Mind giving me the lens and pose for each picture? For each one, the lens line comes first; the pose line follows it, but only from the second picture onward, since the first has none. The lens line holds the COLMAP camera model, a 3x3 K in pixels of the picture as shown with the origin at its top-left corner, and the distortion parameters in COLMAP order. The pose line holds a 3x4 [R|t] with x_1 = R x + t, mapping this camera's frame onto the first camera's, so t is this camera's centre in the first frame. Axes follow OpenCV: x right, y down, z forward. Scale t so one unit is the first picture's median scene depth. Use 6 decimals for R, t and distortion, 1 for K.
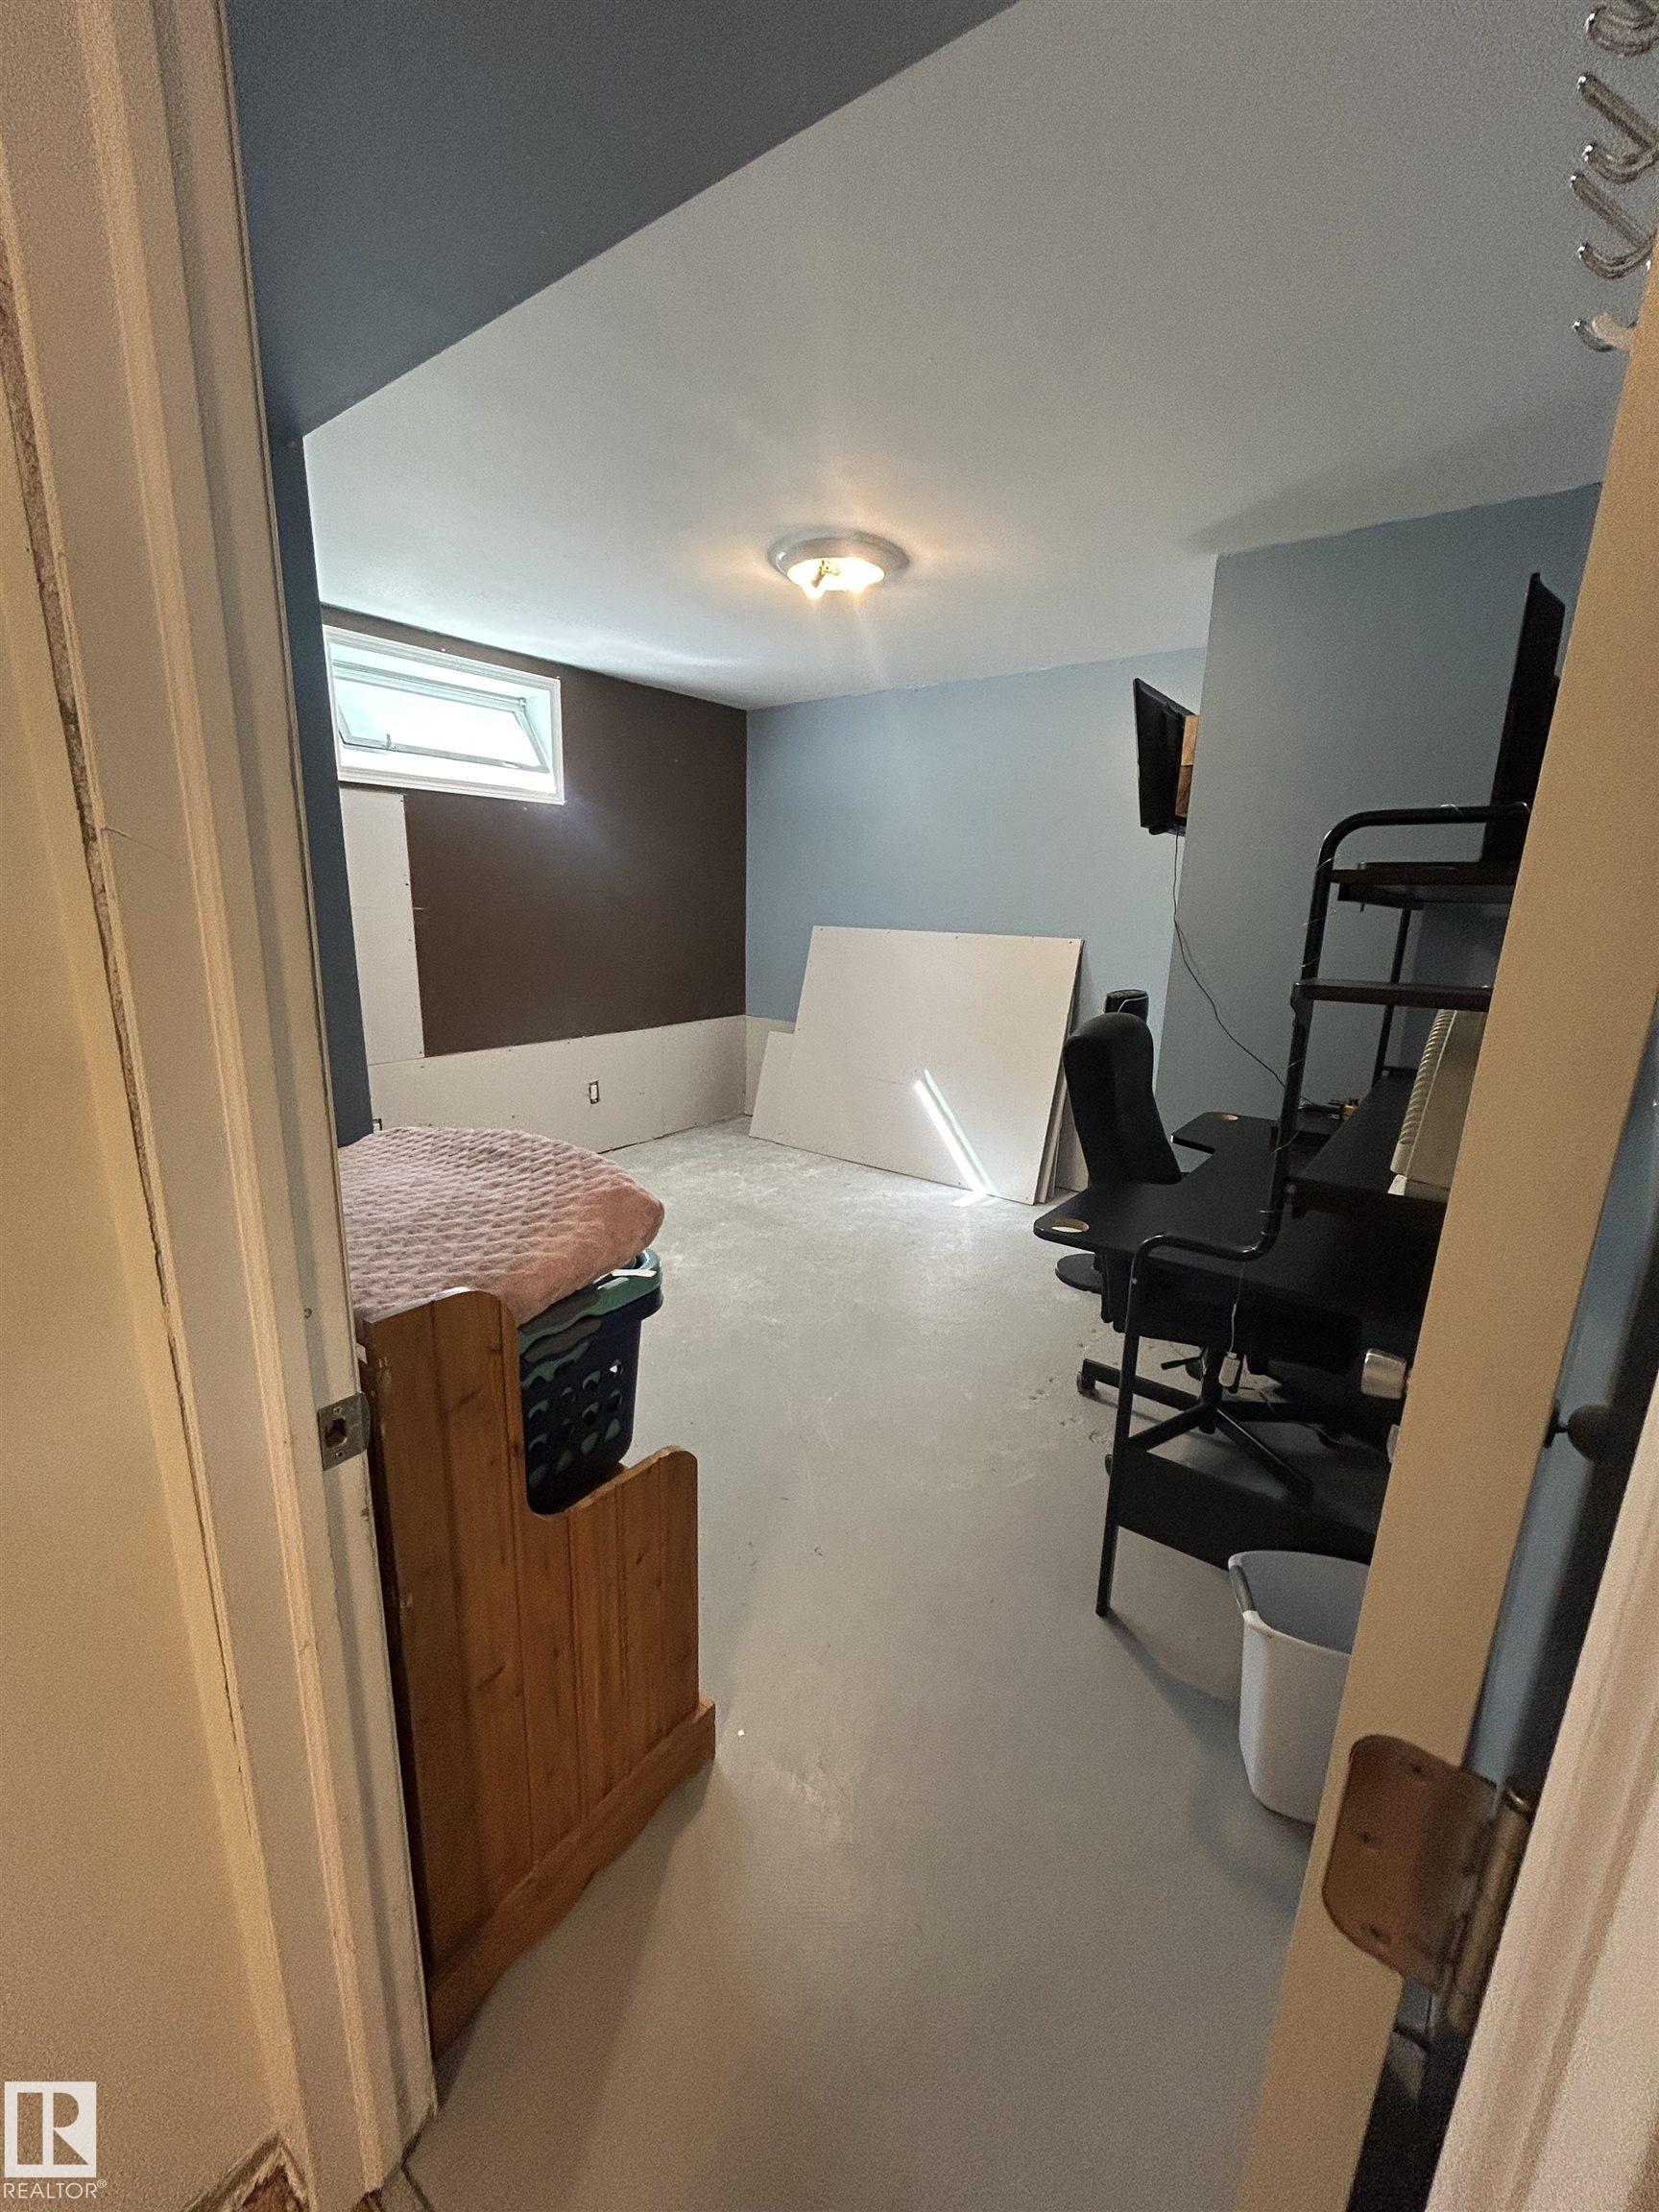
lens RADIAL K [[883.8, 0, 832.0], [0, 883.8, 1107.8], [0, 0, 1]] dist [-0.000469, 0.000858]
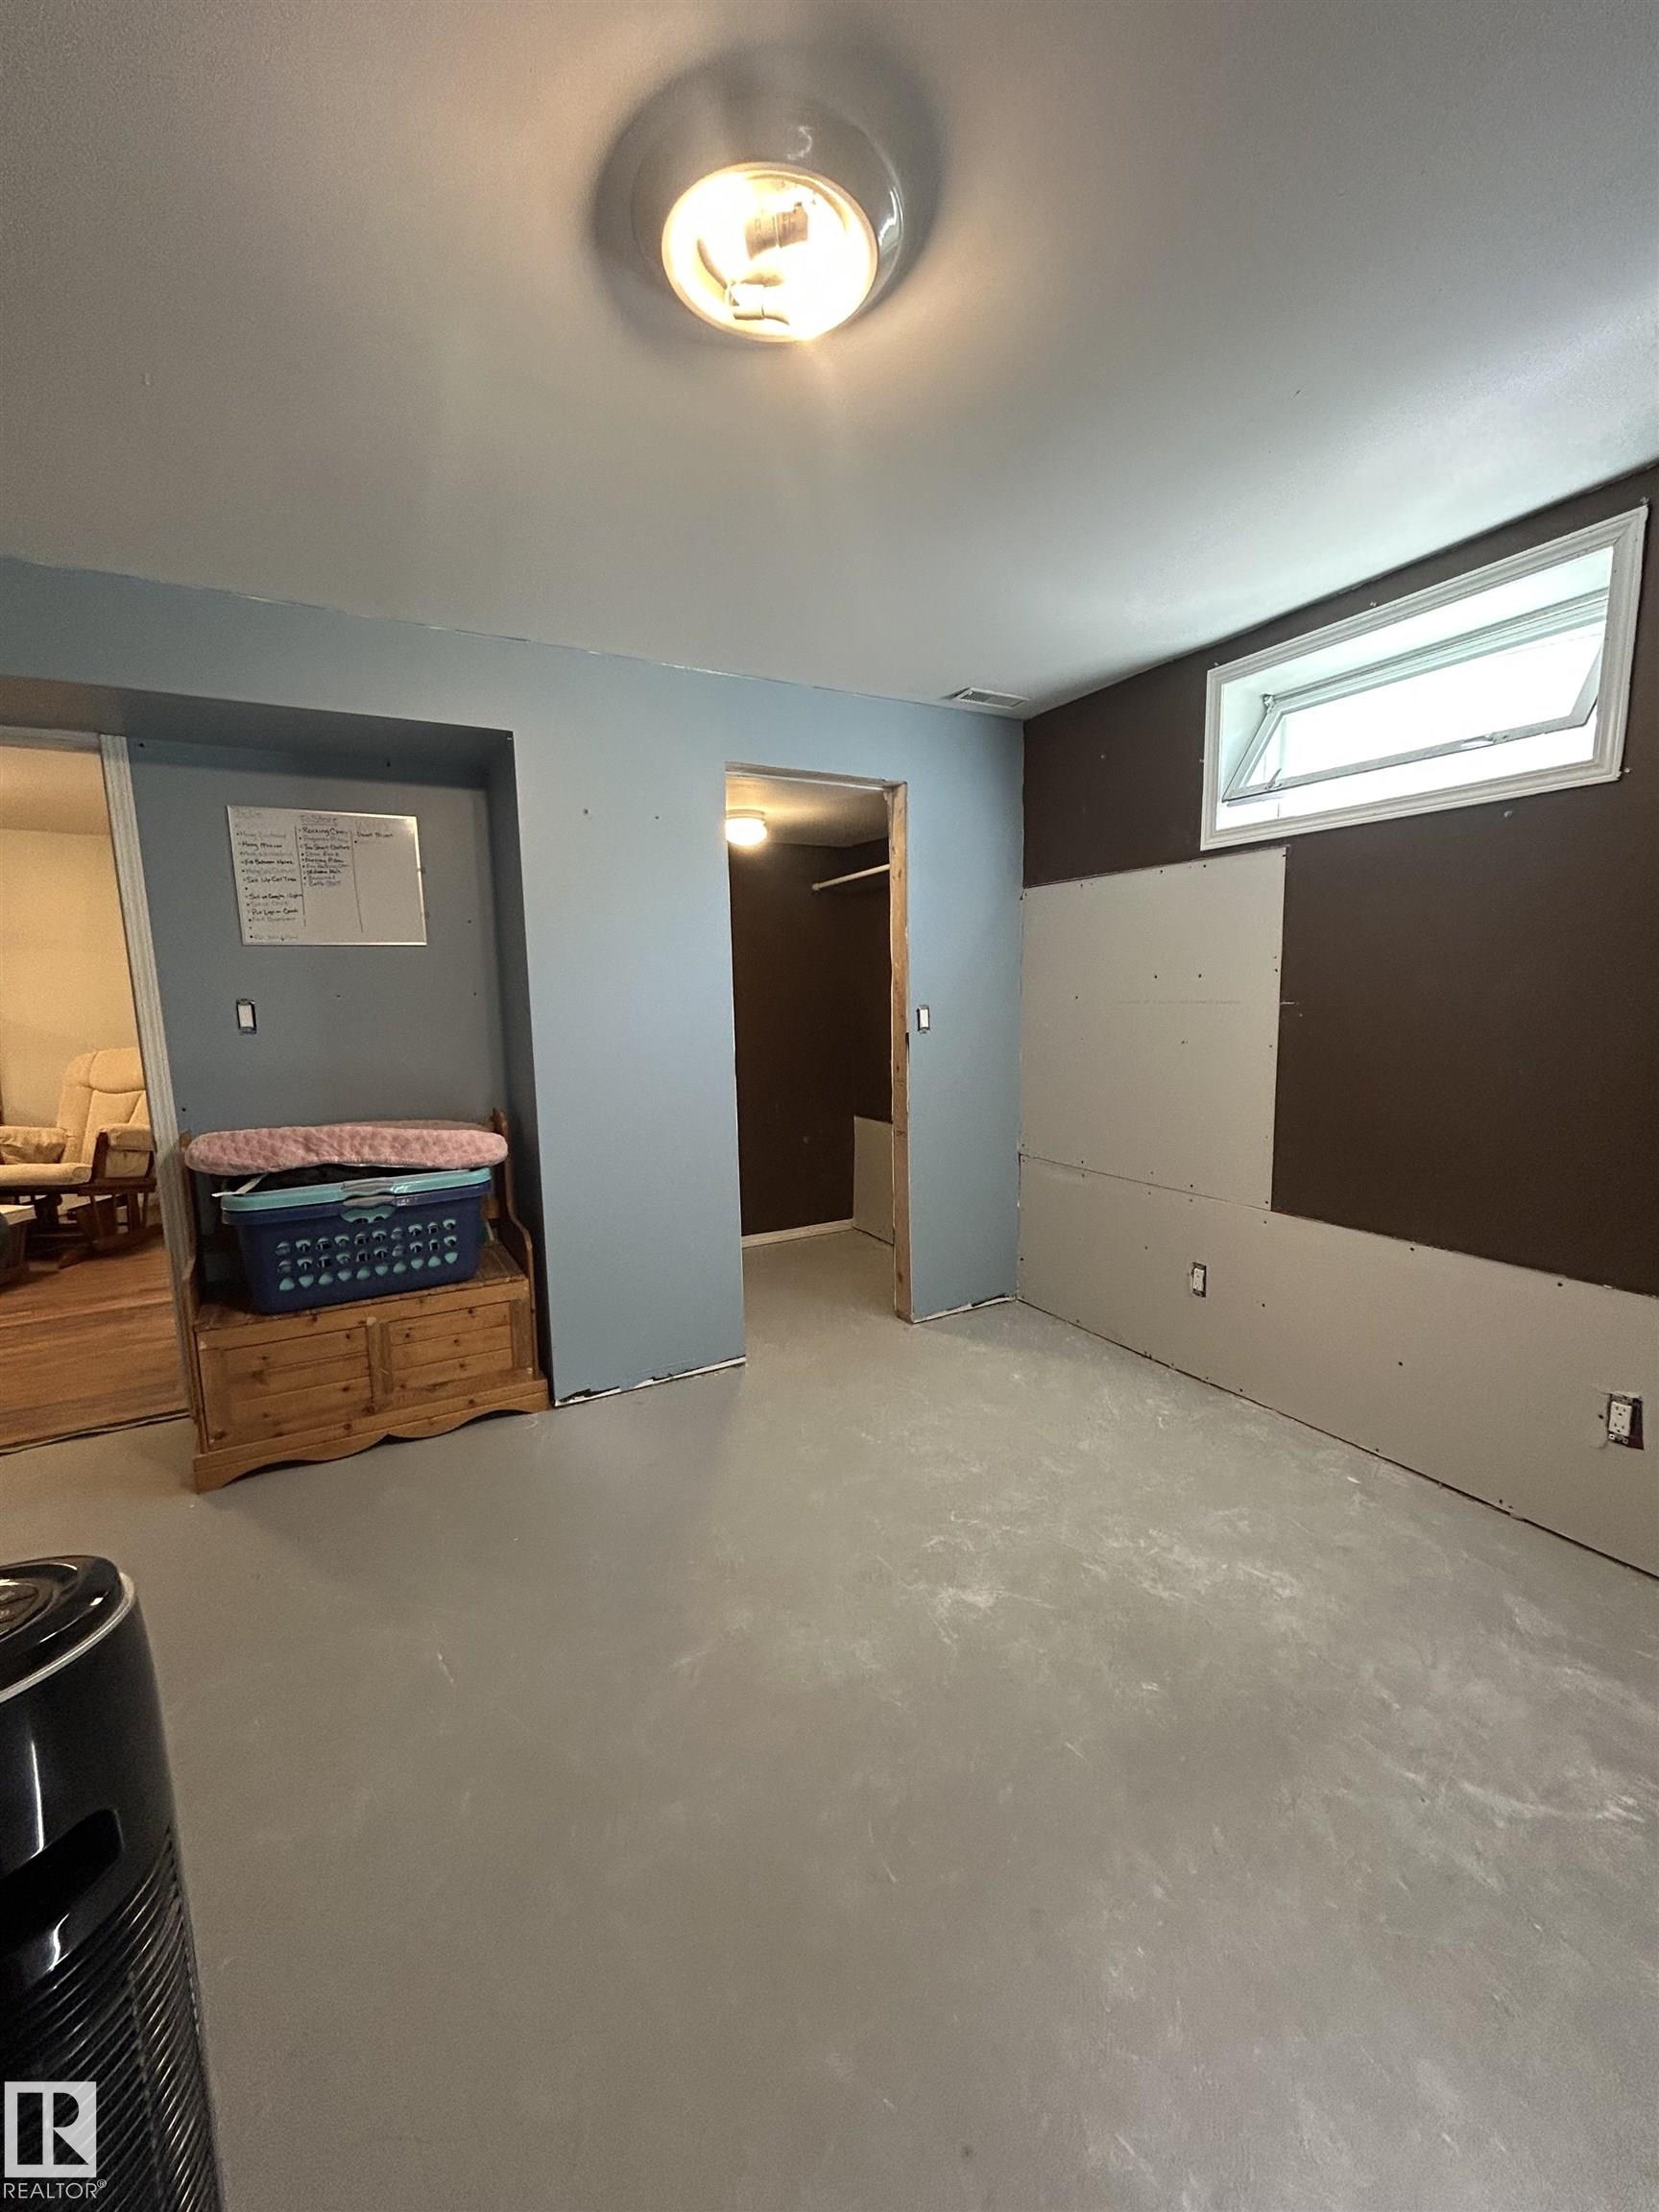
lens RADIAL K [[884.5, 0, 829.5], [0, 884.5, 1106.0], [0, 0, 1]] dist [-0.001677, 0.000039]
pose [[-0.393015, 0.100233, -0.914053, 0.314411], [-0.210262, 0.957909, 0.195448, -0.201396], [0.895170, 0.269005, -0.355397, 0.916585]]
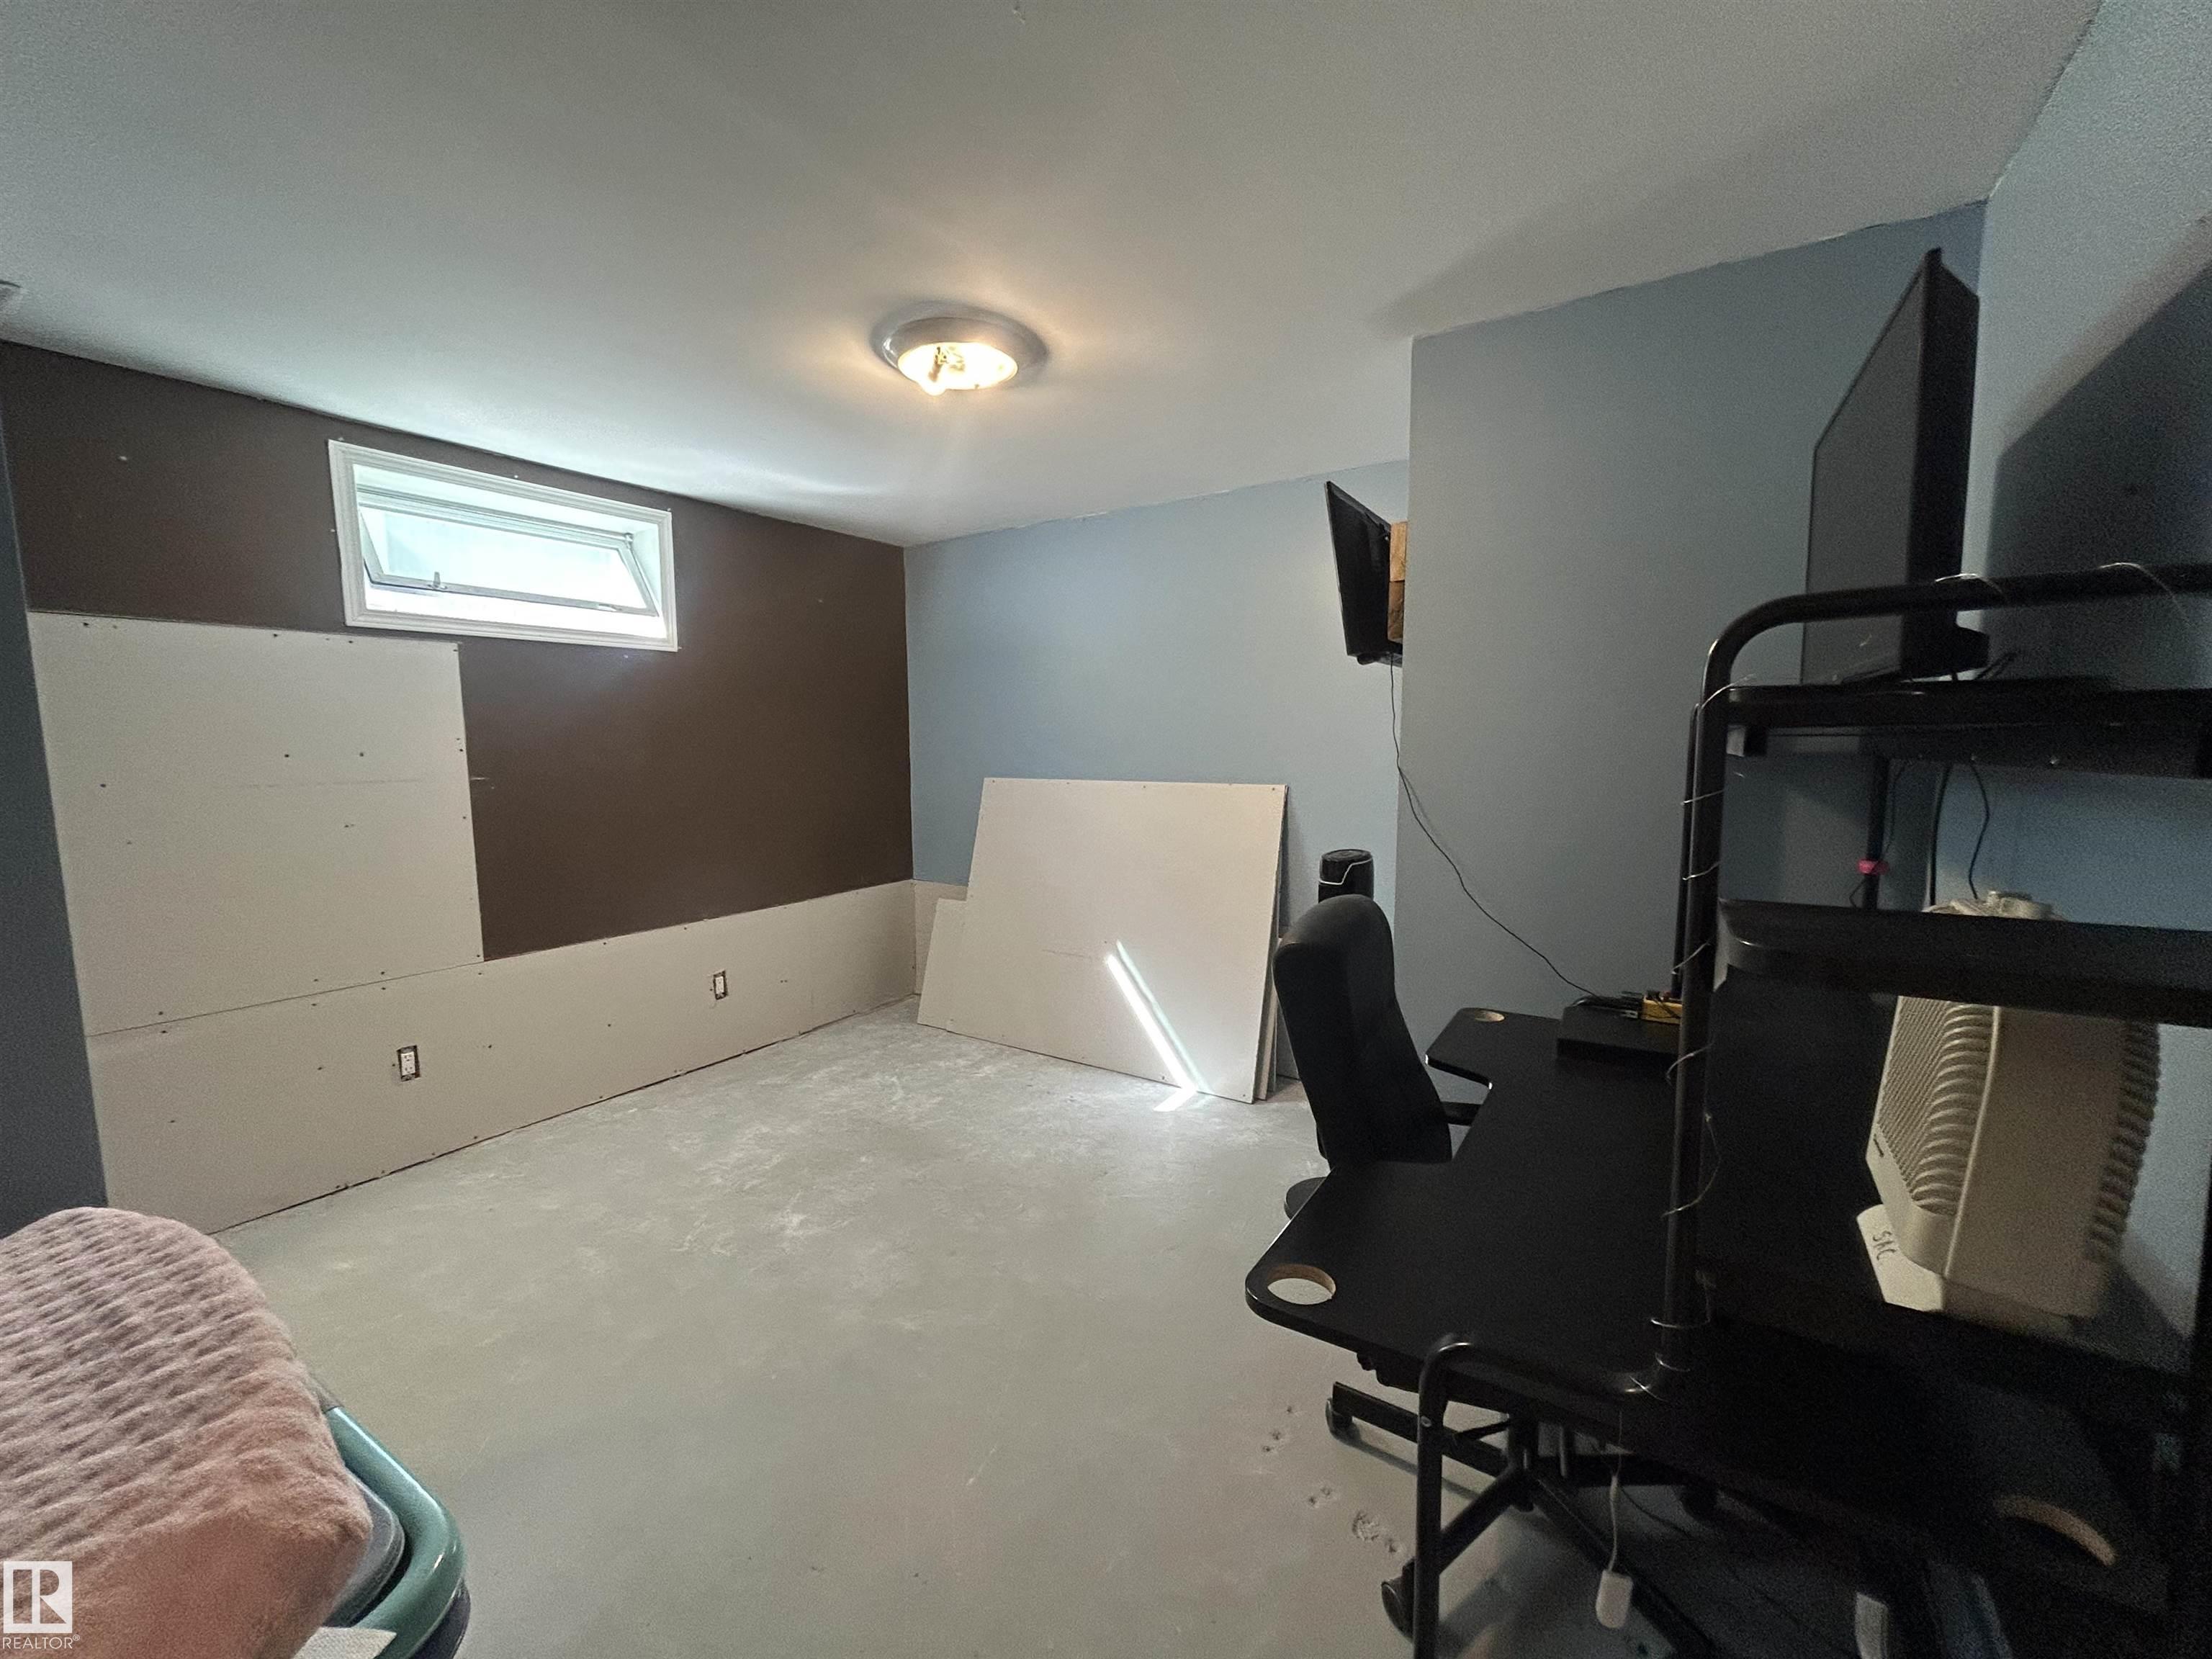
lens RADIAL K [[883.8, 0, 1098.4], [0, 883.8, 825.9], [0, 0, 1]] dist [-0.000469, 0.000858]
pose [[0.997428, -0.038224, 0.060638, 0.047575], [0.045970, 0.990186, -0.131978, -0.047630], [-0.054998, 0.134426, 0.989396, 0.167808]]
